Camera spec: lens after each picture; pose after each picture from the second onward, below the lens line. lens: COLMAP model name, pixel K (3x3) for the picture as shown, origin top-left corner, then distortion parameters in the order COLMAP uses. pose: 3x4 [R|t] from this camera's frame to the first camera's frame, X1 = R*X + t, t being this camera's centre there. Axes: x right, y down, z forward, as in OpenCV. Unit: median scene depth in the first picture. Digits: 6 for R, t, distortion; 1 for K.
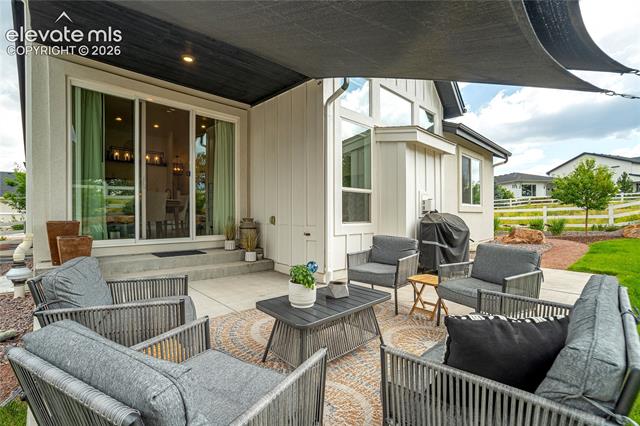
lens RADIAL K [[280.9, 0, 320.0], [0, 280.9, 213.0], [0, 0, 1]] dist [-0.049533, 0.000304]
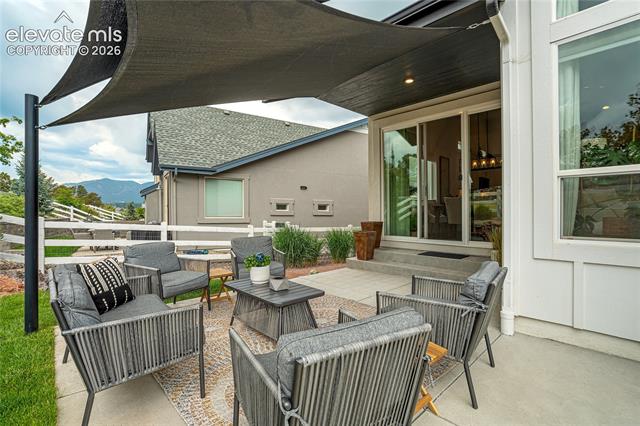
lens RADIAL K [[280.9, 0, 320.0], [0, 280.9, 213.0], [0, 0, 1]] dist [-0.049533, 0.000304]
pose [[0.012007, -0.006670, -0.999906, 0.555509], [-0.001045, 0.999977, -0.006683, -0.007059], [0.999927, 0.001125, 0.012000, 0.516053]]
